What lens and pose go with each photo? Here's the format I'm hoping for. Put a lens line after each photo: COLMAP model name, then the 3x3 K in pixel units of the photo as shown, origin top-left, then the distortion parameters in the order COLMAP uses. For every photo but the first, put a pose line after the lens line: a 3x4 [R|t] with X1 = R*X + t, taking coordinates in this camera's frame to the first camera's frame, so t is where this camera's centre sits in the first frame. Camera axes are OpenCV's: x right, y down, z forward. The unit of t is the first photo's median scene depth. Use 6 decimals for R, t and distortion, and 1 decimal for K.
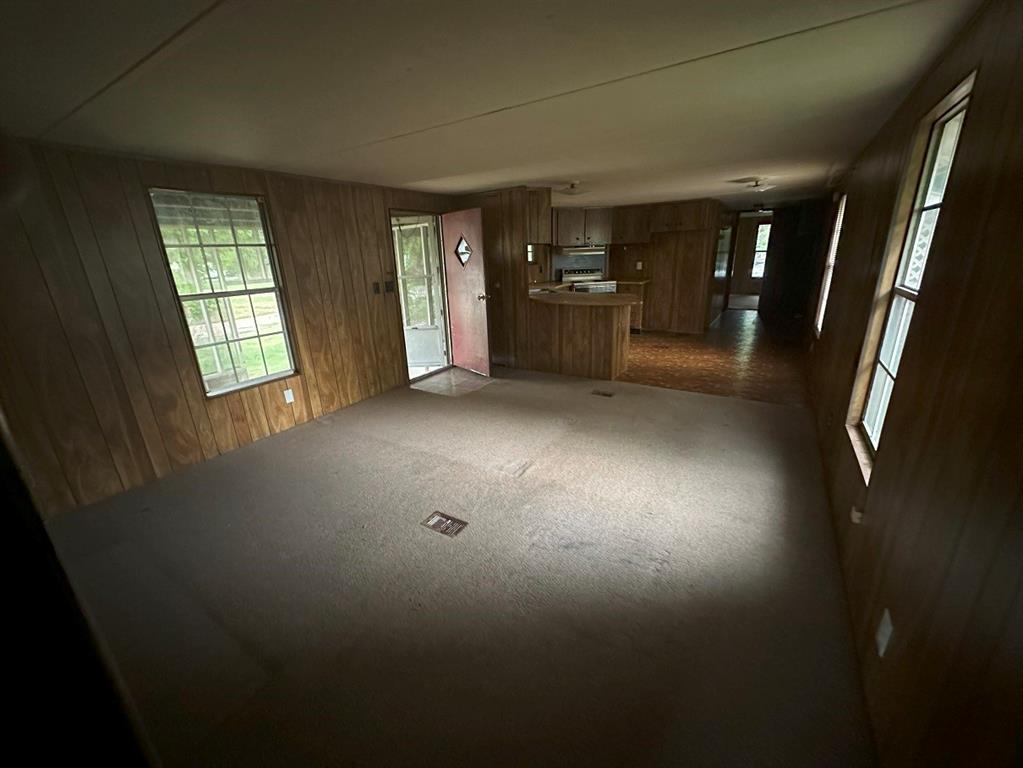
lens RADIAL K [[409.5, 0, 505.0], [0, 409.5, 385.8], [0, 0, 1]] dist [0.001146, -0.000340]
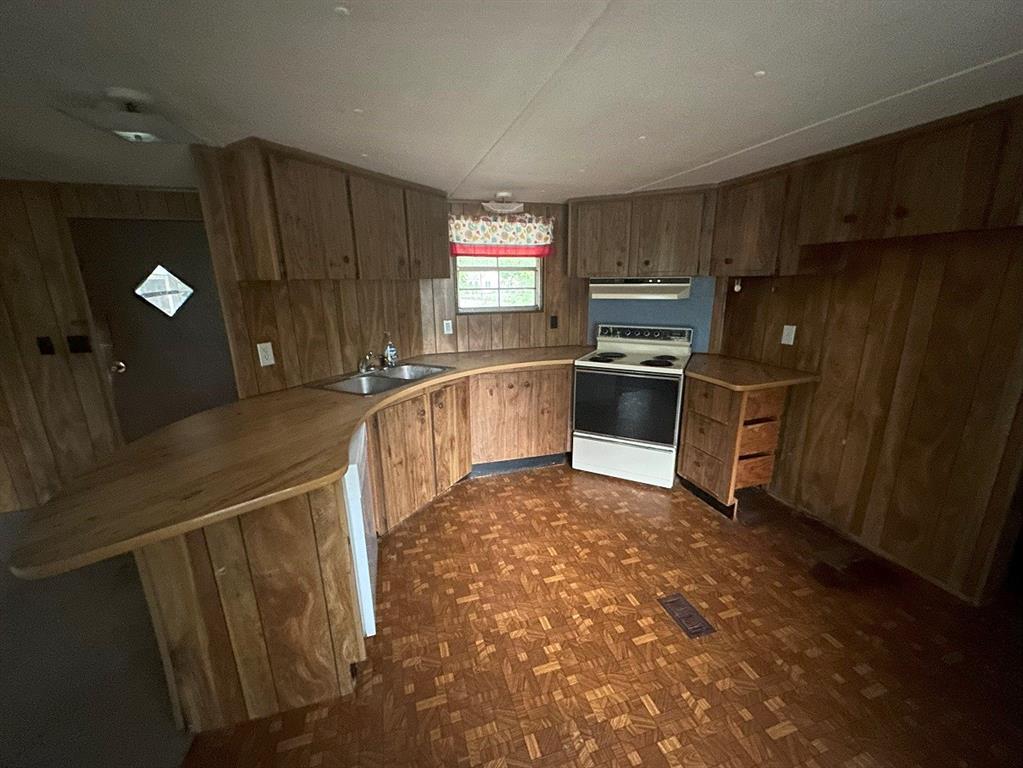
lens RADIAL K [[409.5, 0, 513.5], [0, 409.5, 384.2], [0, 0, 1]] dist [0.001146, -0.000340]
pose [[0.767916, 0.180607, -0.614561, 0.392256], [-0.210918, 0.977218, 0.023635, -0.217072], [0.604829, 0.111472, 0.788515, 0.592988]]
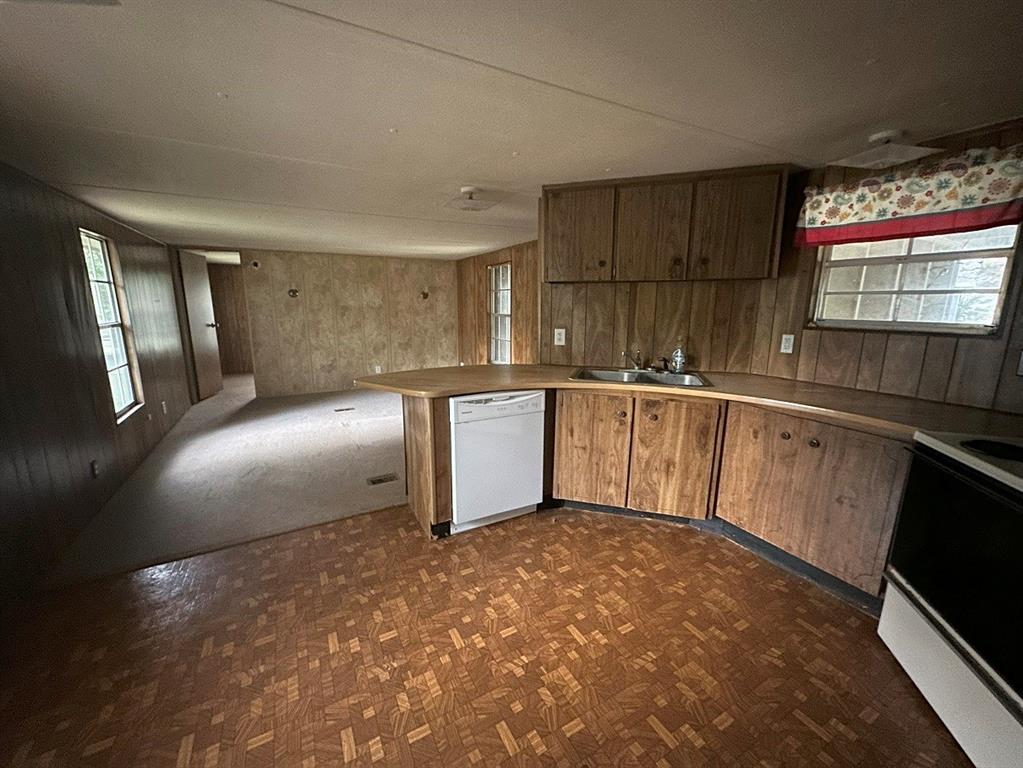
lens RADIAL K [[409.5, 0, 507.9], [0, 409.5, 383.5], [0, 0, 1]] dist [0.001146, -0.000340]
pose [[-0.480252, 0.206144, -0.852562, 0.456813], [-0.254782, 0.897296, 0.360480, -0.292340], [0.839312, 0.390339, -0.378407, 0.868909]]
